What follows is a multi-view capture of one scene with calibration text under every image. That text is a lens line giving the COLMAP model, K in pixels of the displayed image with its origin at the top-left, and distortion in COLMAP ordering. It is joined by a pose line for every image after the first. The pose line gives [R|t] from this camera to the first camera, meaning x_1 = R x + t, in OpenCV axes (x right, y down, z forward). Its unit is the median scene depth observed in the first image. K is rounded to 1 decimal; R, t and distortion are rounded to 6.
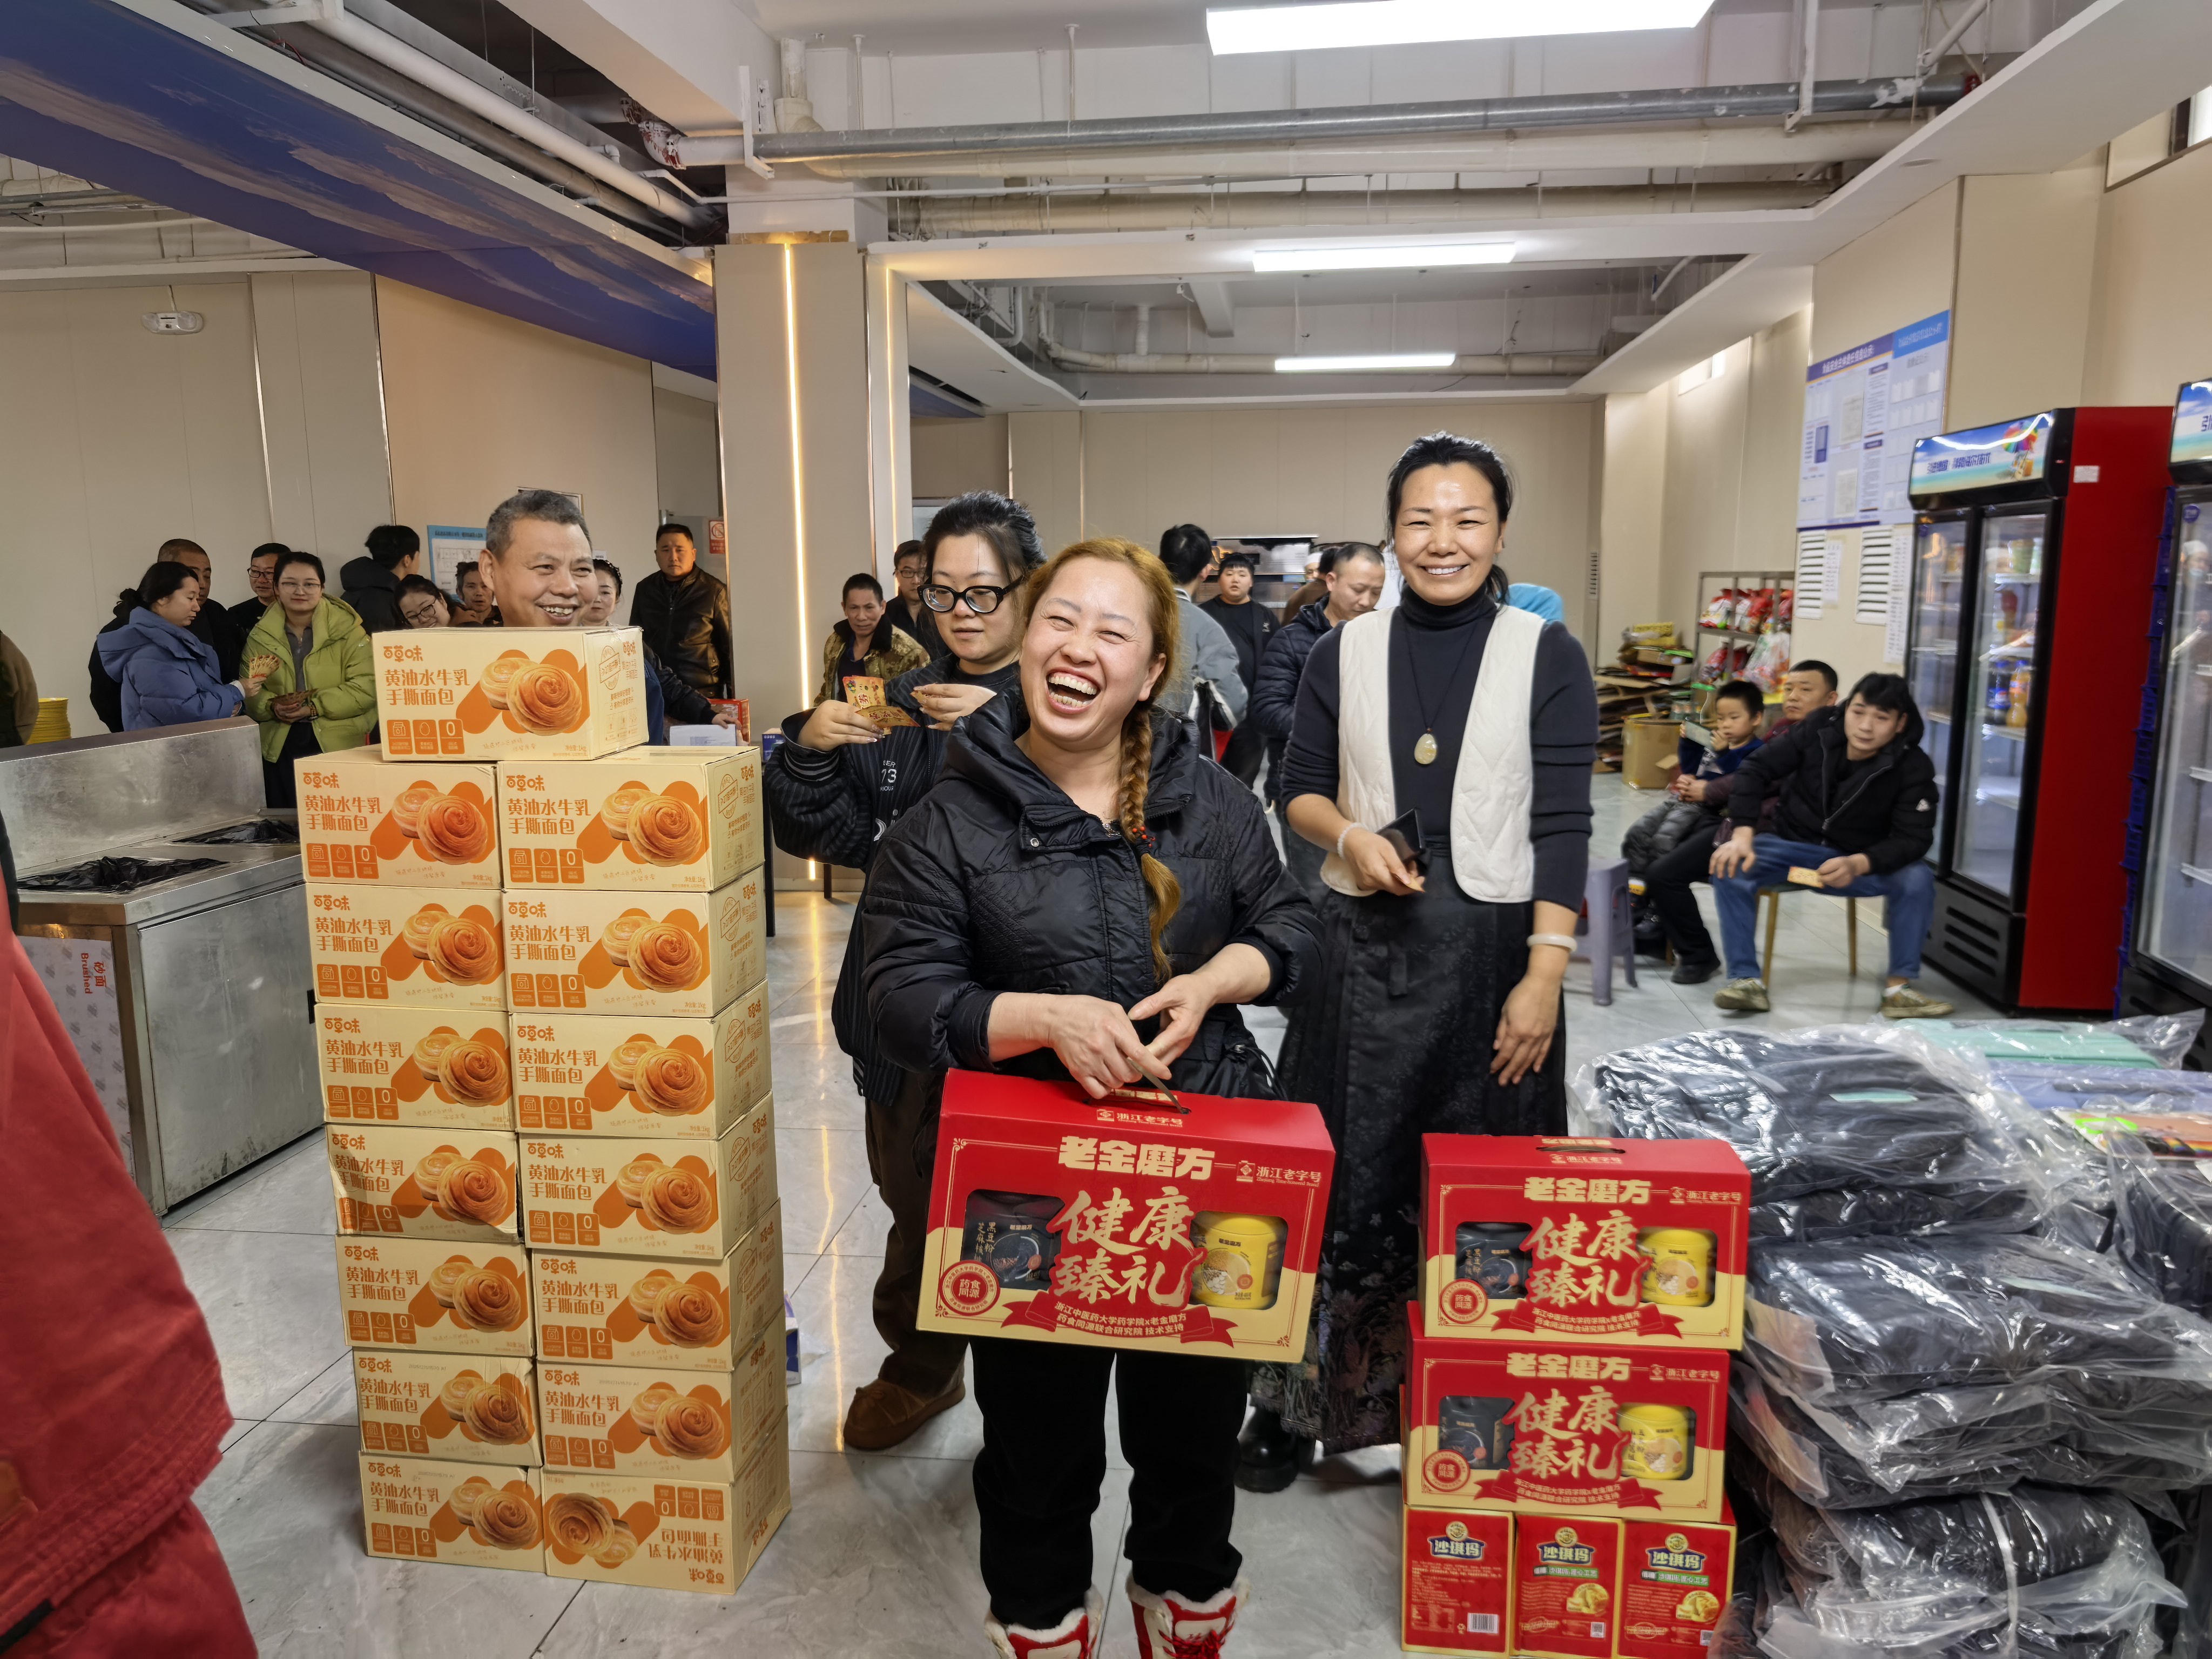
lens RADIAL K [[1601.6, 0, 1113.9], [0, 1601.6, 837.6], [0, 0, 1]] dist [0.027923, -0.038878]
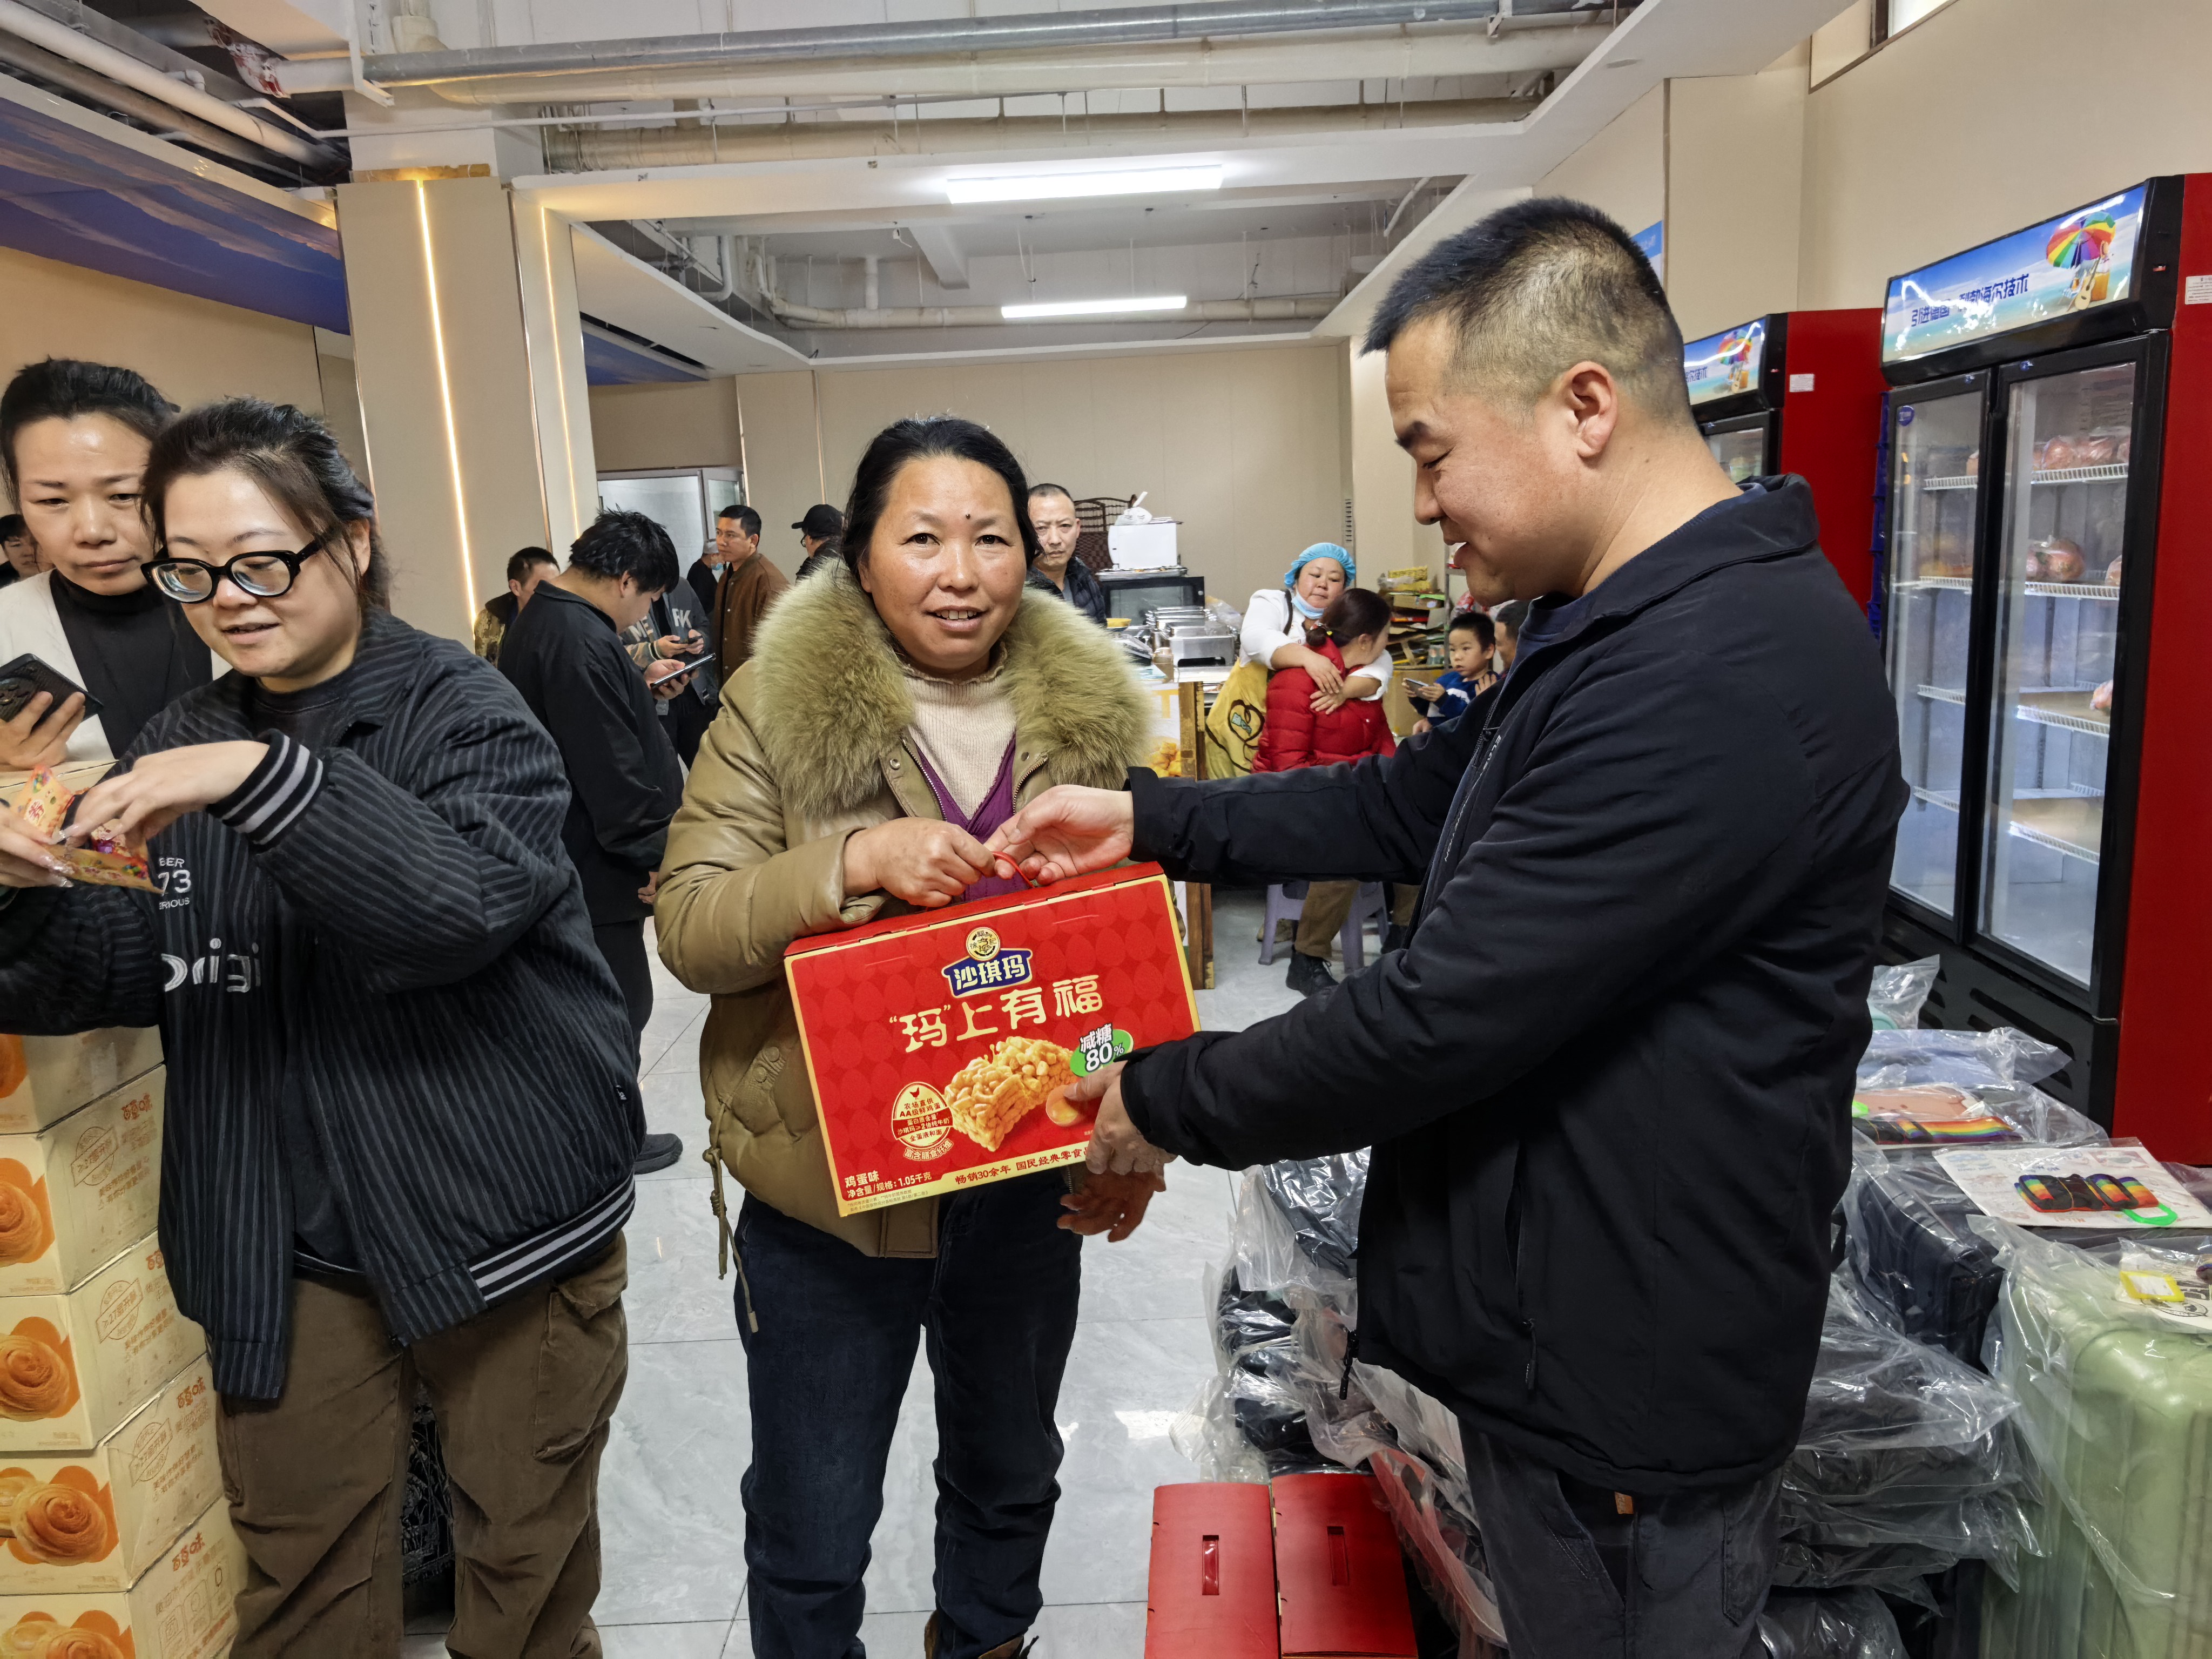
lens RADIAL K [[1595.8, 0, 1097.7], [0, 1595.8, 839.6], [0, 0, 1]] dist [0.025697, -0.039981]
pose [[0.992226, -0.063085, 0.107277, 0.070988], [0.060924, 0.997870, 0.023305, -0.003882], [-0.108518, -0.016588, 0.993956, 0.096587]]
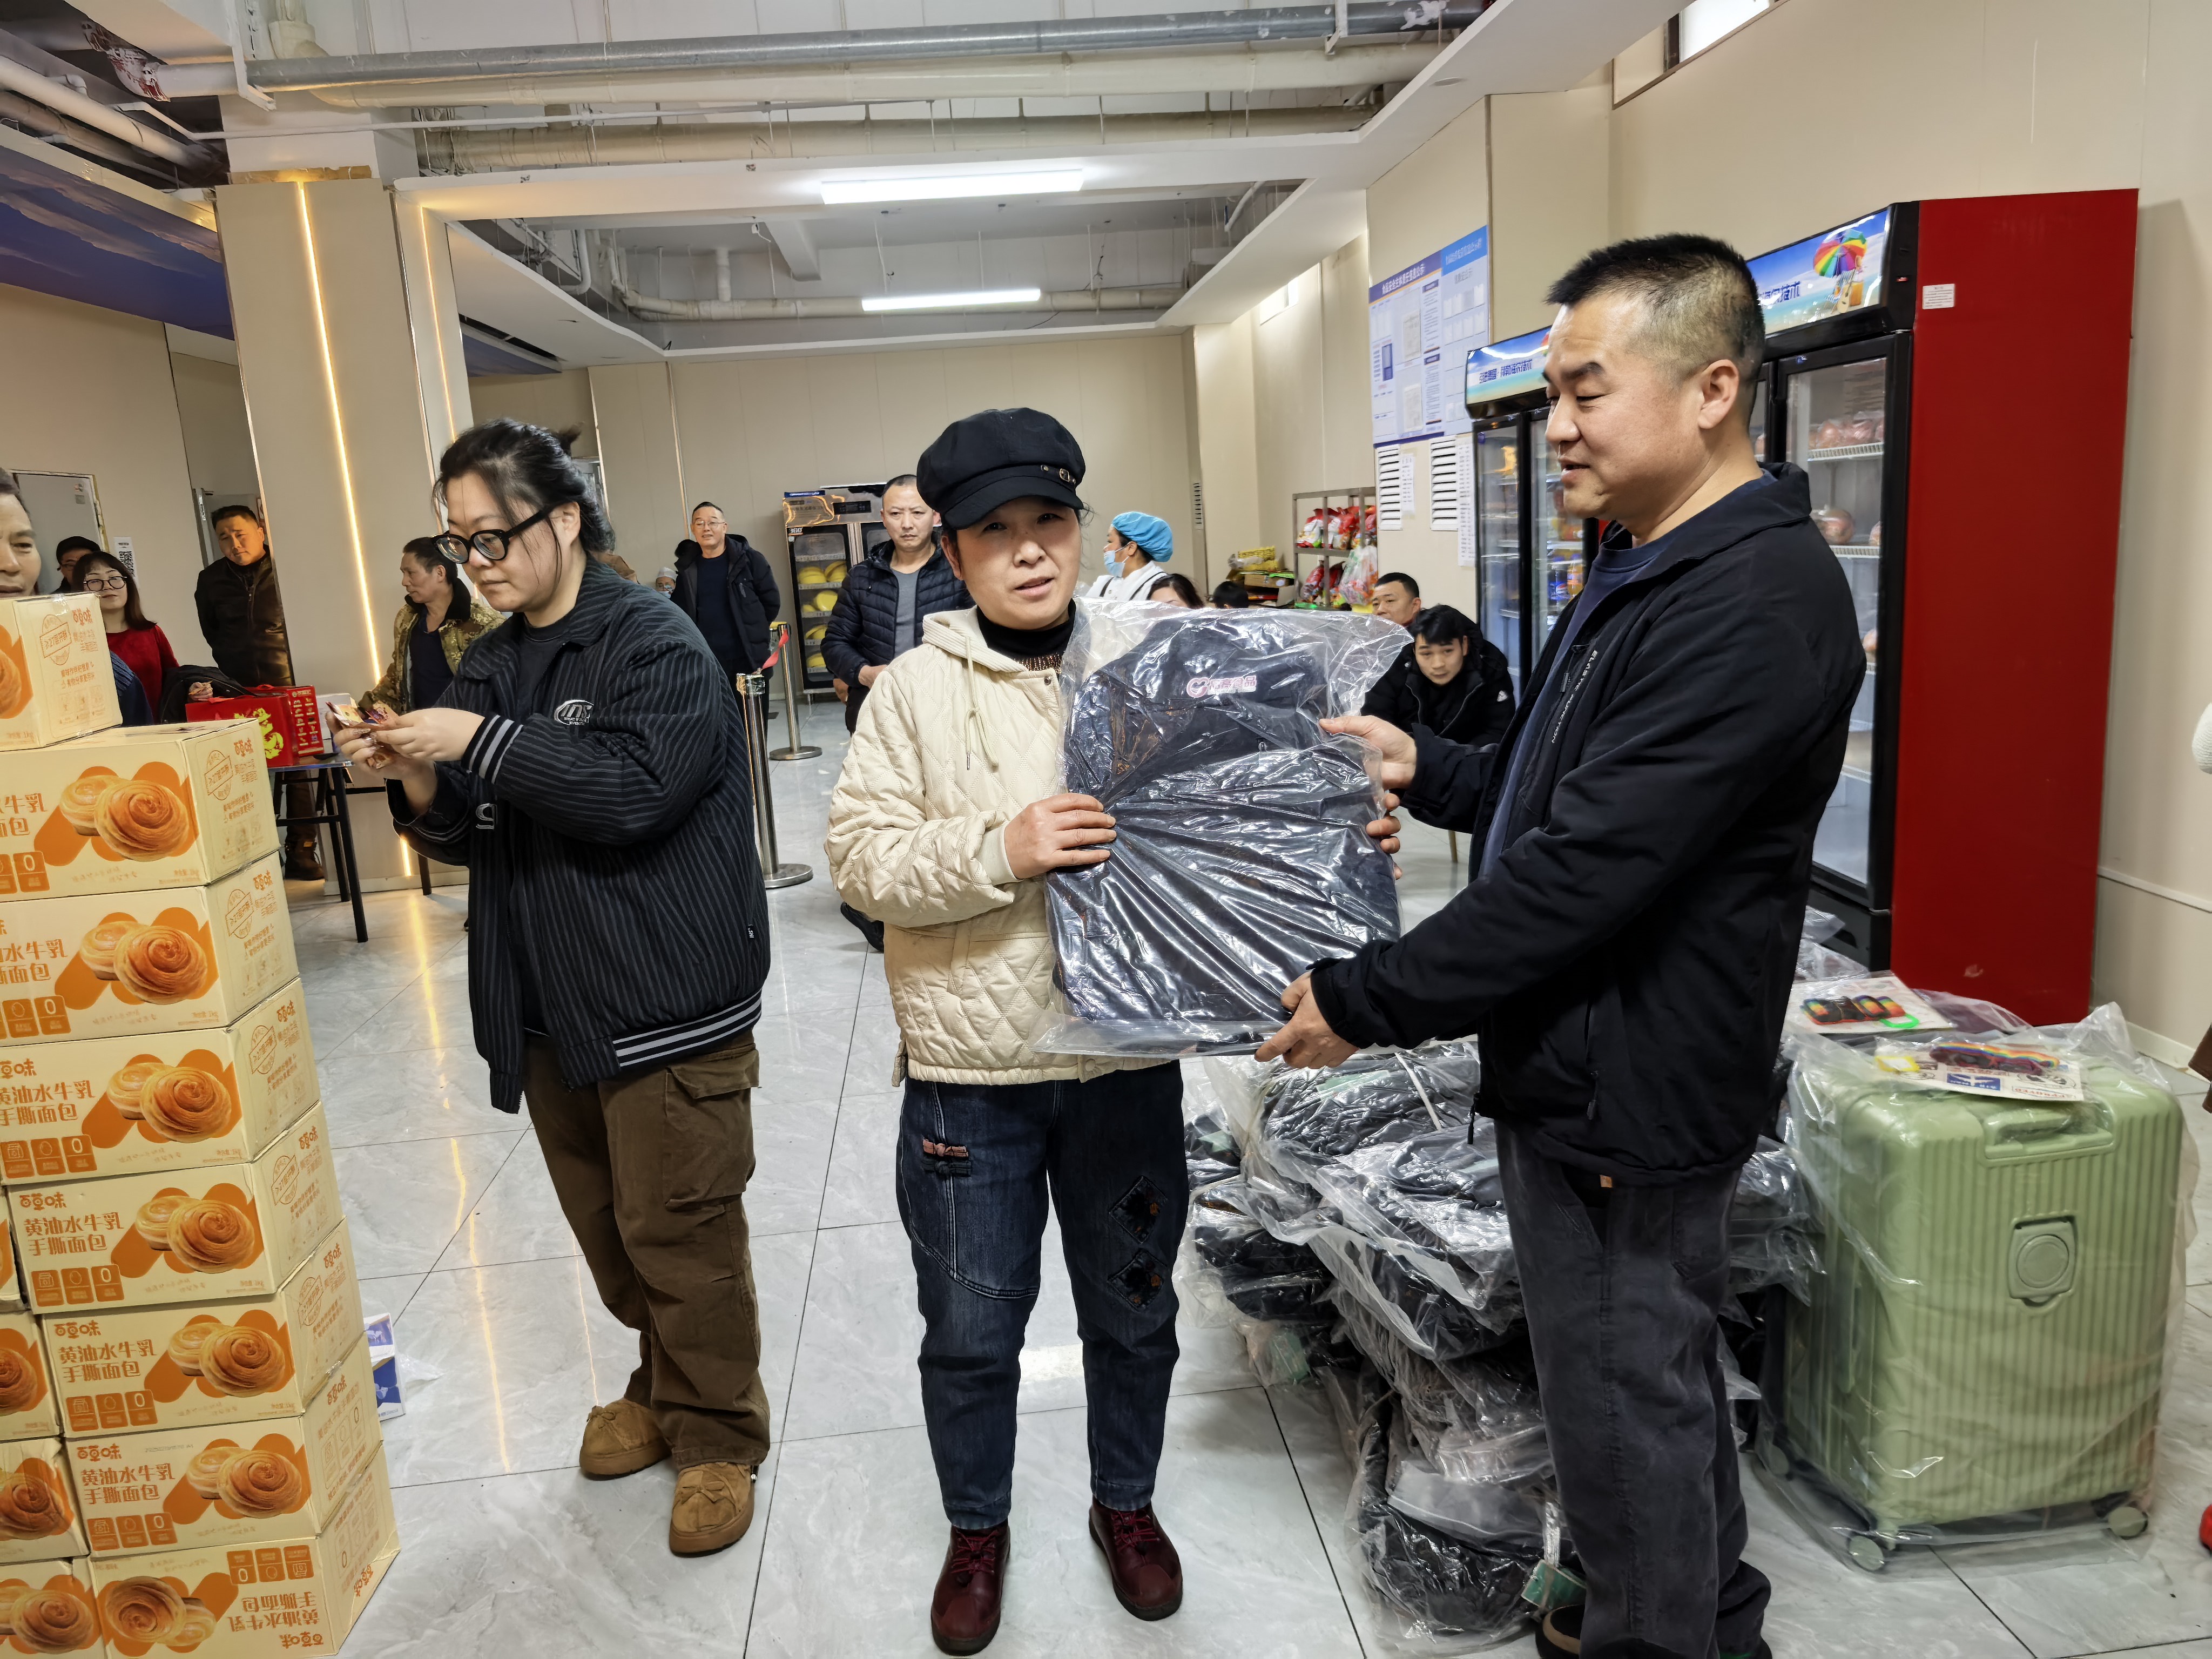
lens RADIAL K [[1599.1, 0, 1099.9], [0, 1599.1, 841.8], [0, 0, 1]] dist [0.028308, -0.042762]
pose [[0.974077, -0.099918, 0.202954, 0.021161], [0.093626, 0.994788, 0.040397, 0.009068], [-0.205932, -0.020348, 0.978355, 0.017109]]
